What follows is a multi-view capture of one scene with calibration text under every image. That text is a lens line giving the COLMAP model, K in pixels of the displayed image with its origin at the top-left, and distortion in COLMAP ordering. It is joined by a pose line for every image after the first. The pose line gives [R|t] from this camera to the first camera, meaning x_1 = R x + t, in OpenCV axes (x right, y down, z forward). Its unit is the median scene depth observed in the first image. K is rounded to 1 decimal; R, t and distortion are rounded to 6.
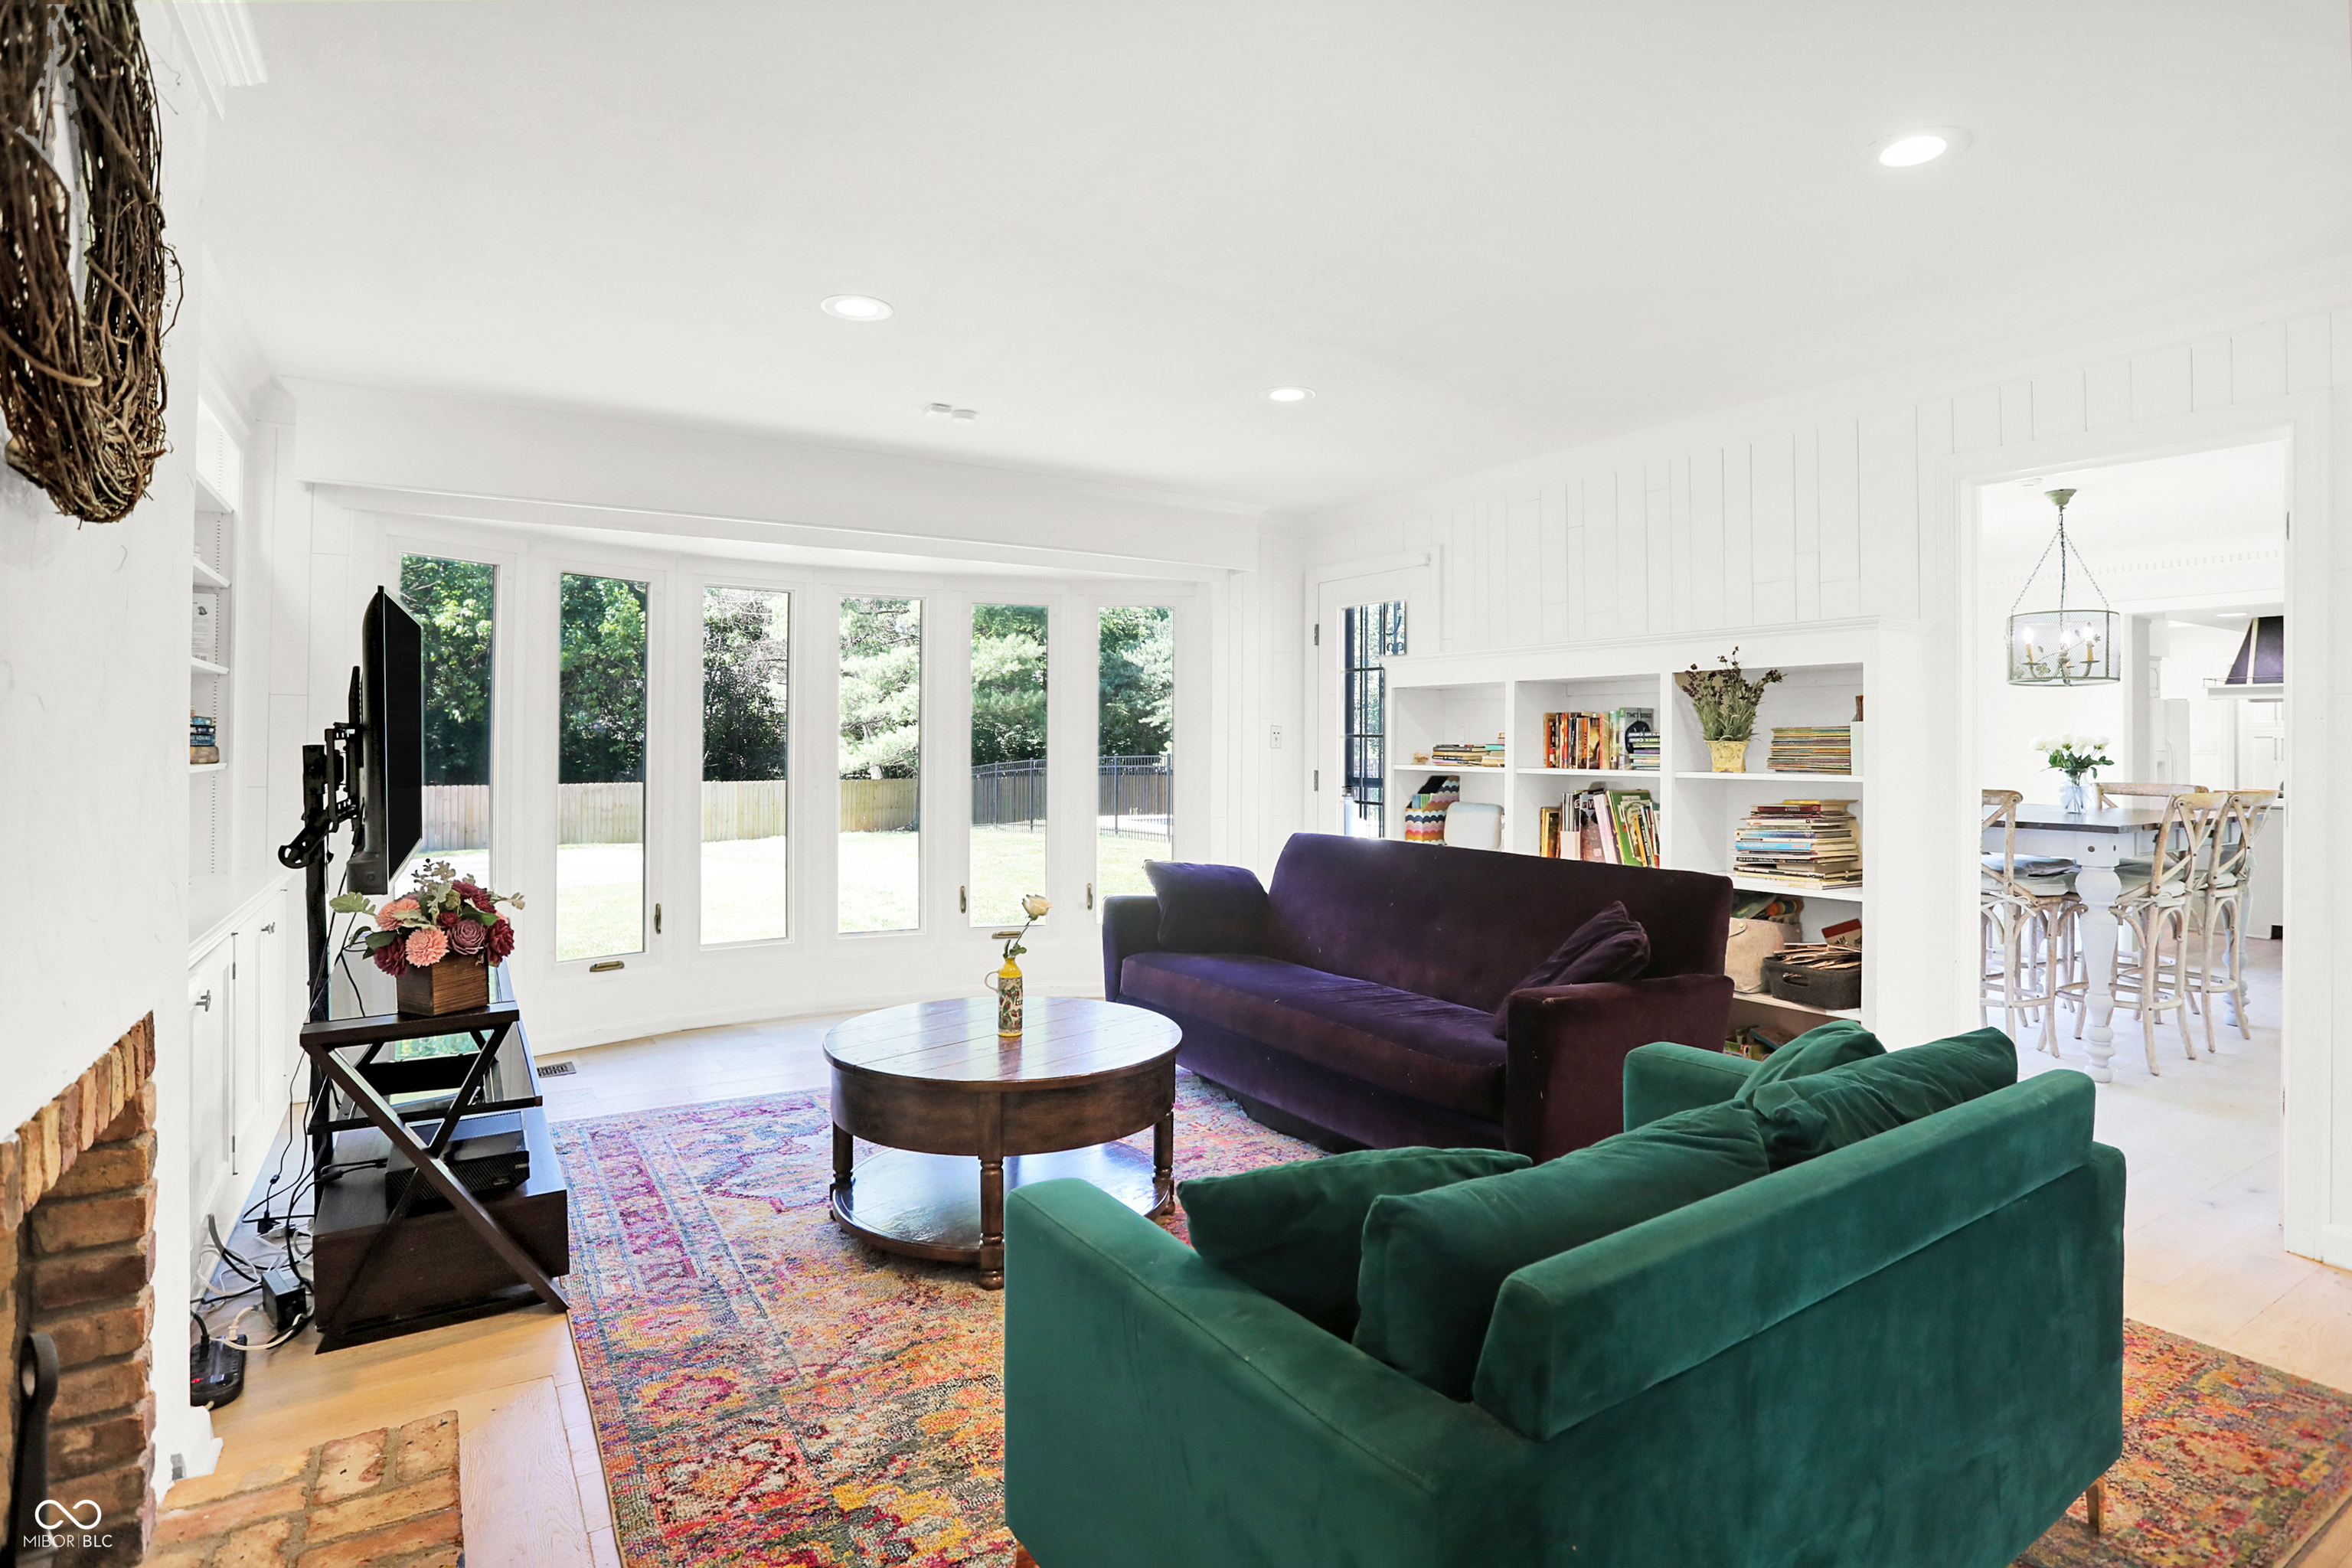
lens RADIAL K [[1192.7, 0, 1168.8], [0, 1192.7, 774.2], [0, 0, 1]] dist [-0.081290, 0.051759]
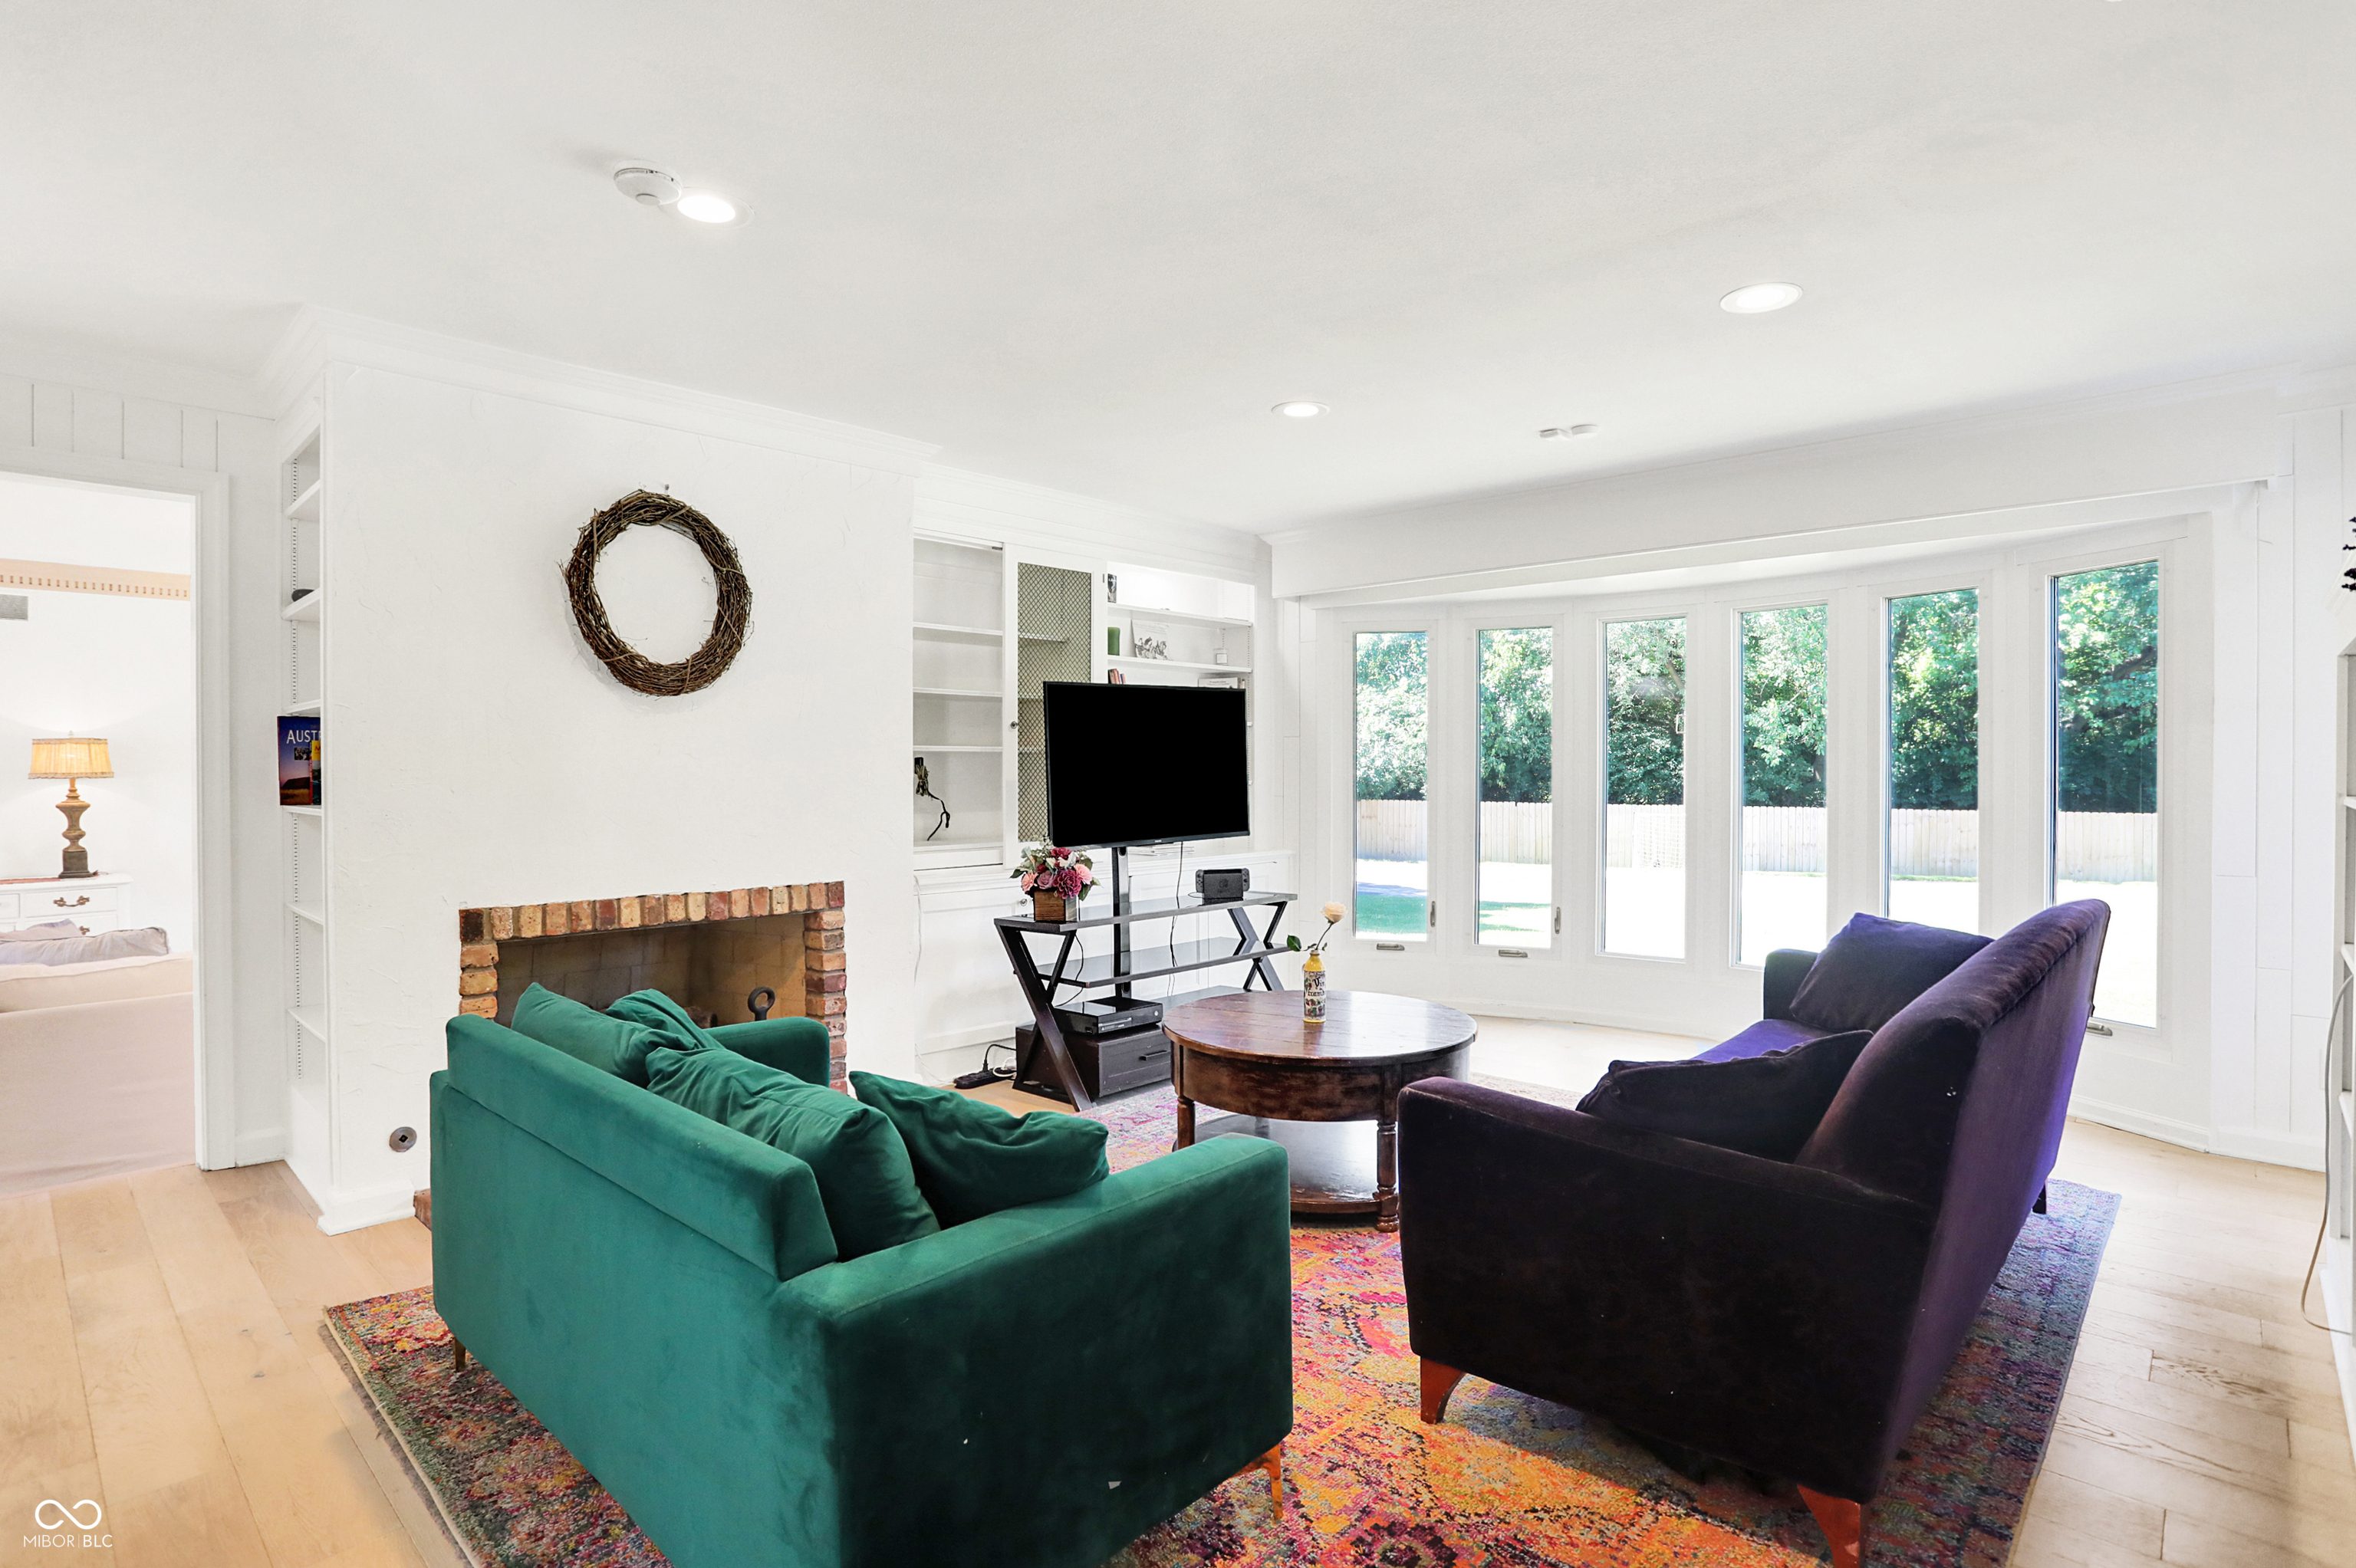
lens RADIAL K [[1194.6, 0, 1170.8], [0, 1194.6, 774.2], [0, 0, 1]] dist [-0.081290, 0.051759]
pose [[0.254760, -0.006083, -0.966985, 1.056780], [-0.014112, 0.999850, -0.010007, -0.001617], [0.966901, 0.016196, 0.254636, 0.644084]]
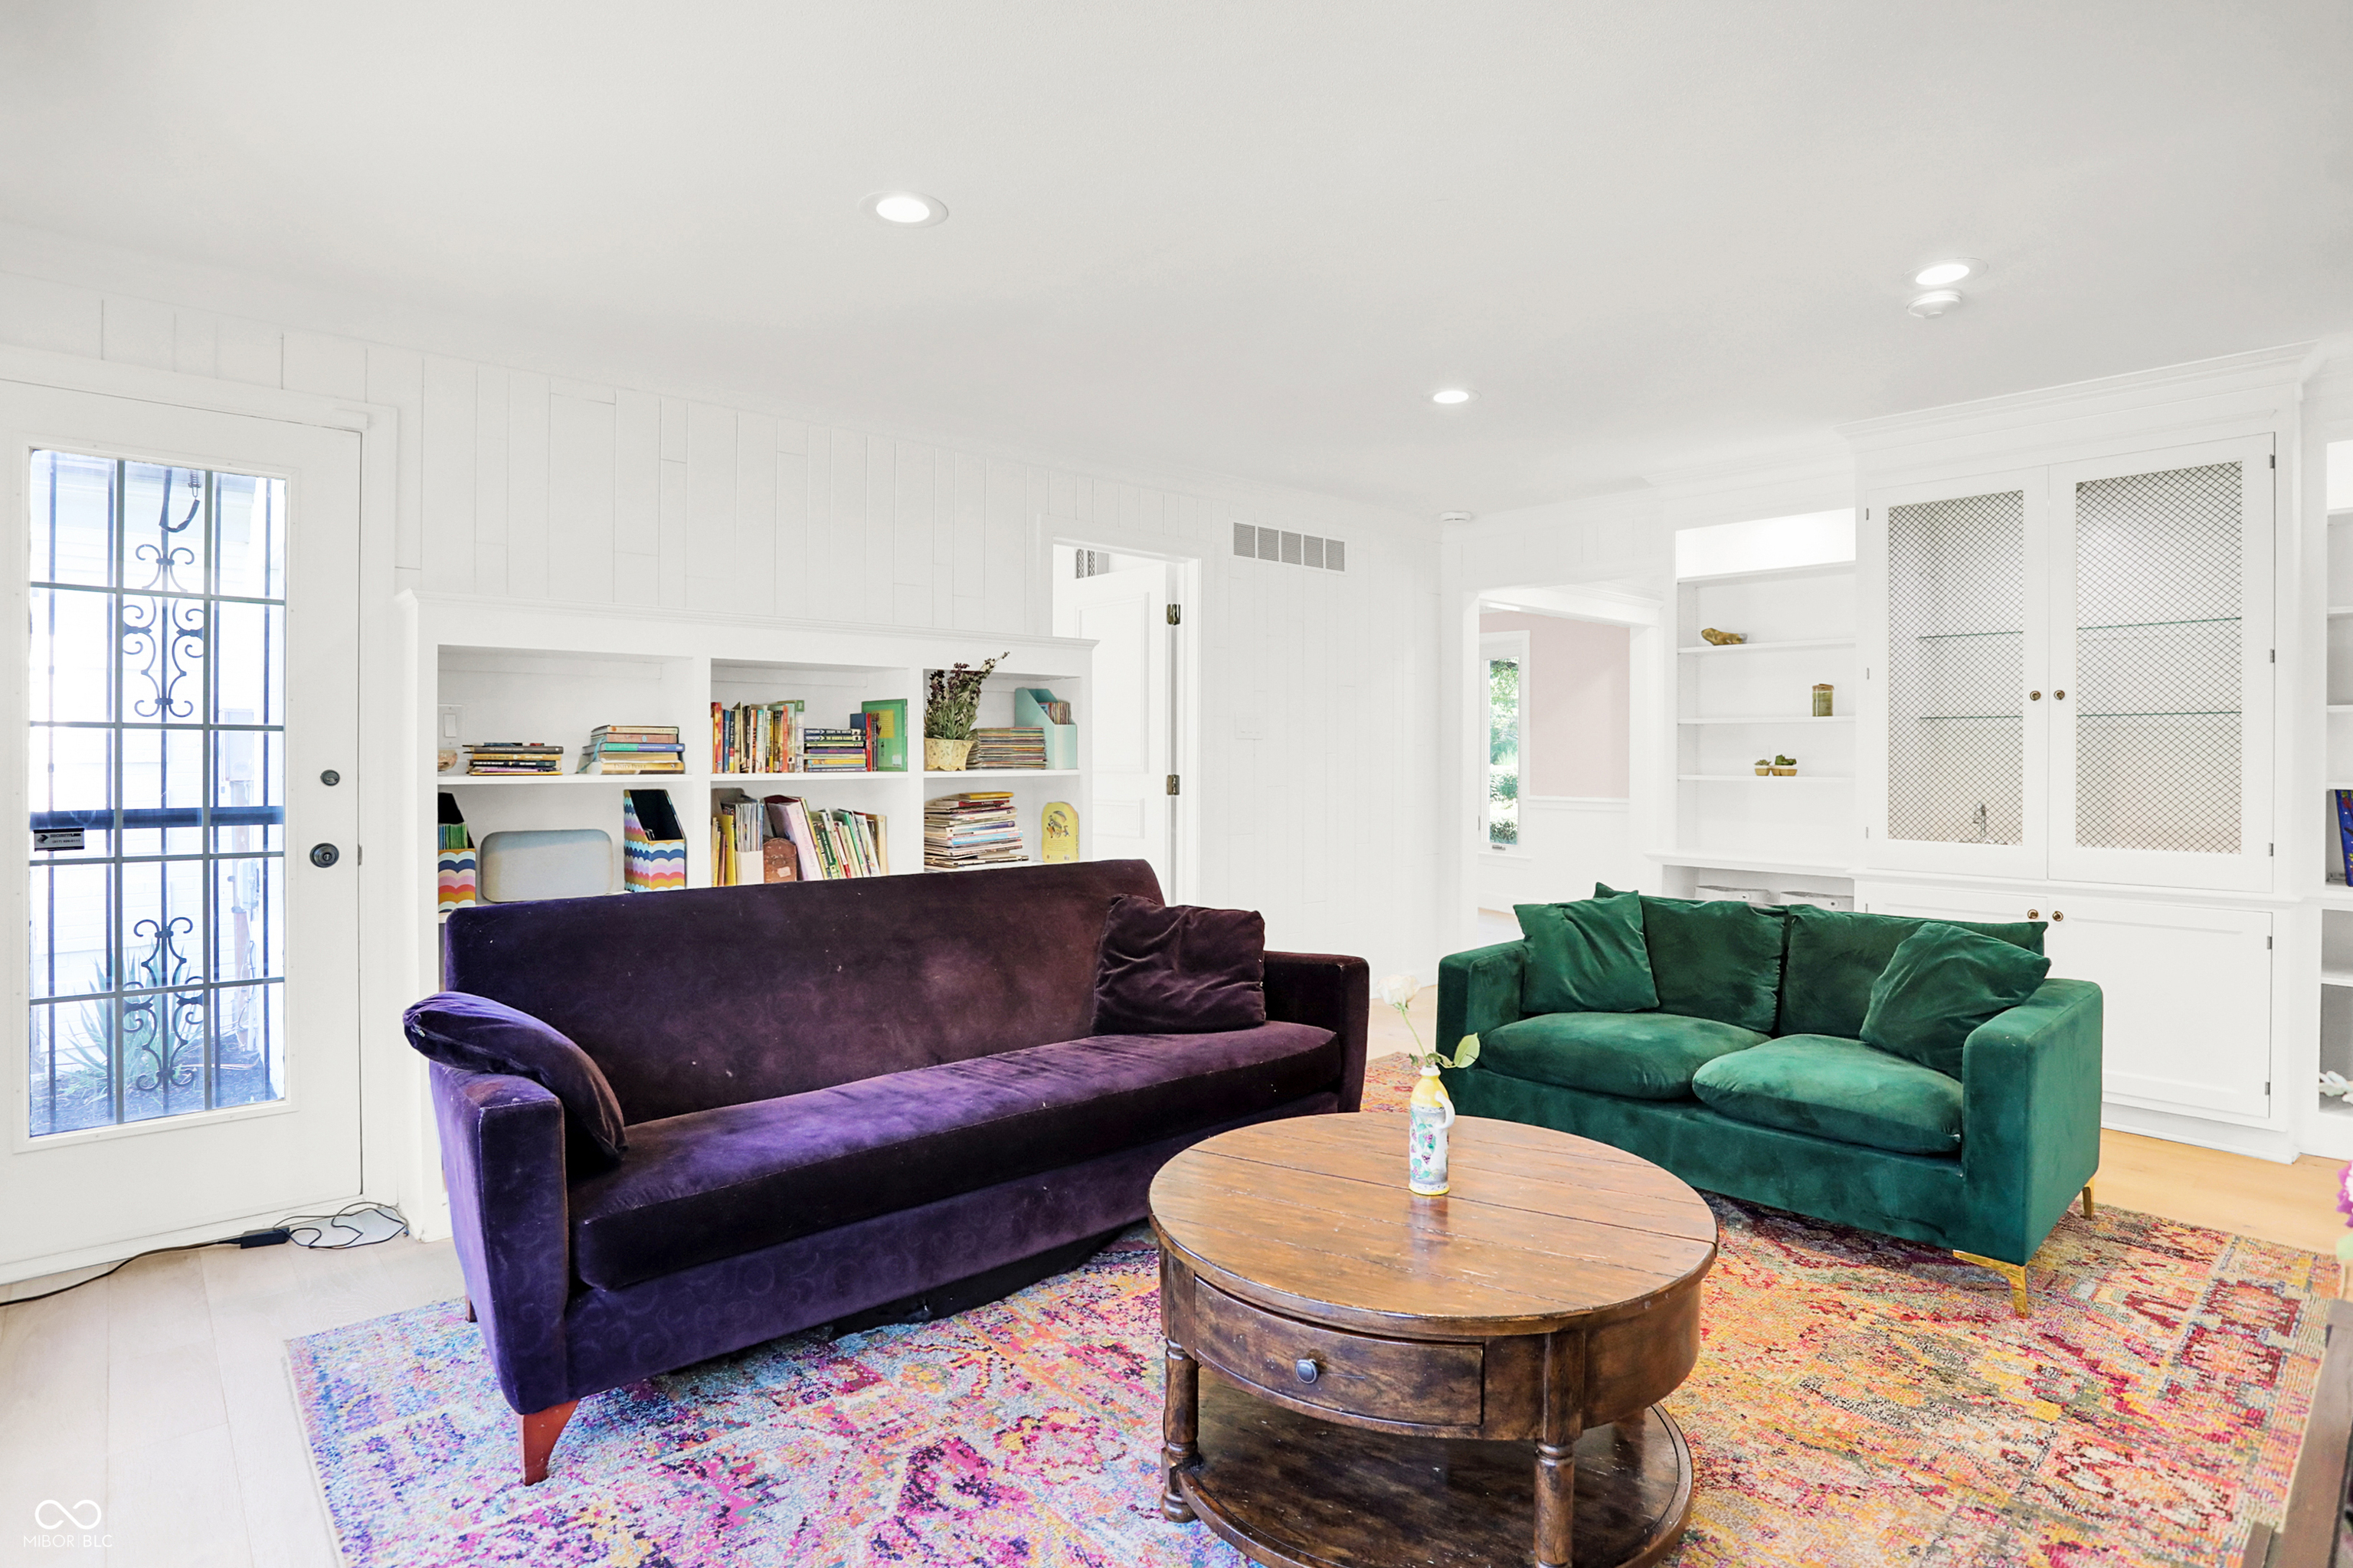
lens RADIAL K [[1209.6, 0, 1183.1], [0, 1209.6, 753.7], [0, 0, 1]] dist [-0.063664, 0.024283]
pose [[-0.185504, -0.013301, 0.982554, -0.861549], [0.019582, 0.999660, 0.017230, -0.042641], [-0.982448, 0.022437, -0.185180, 1.416554]]
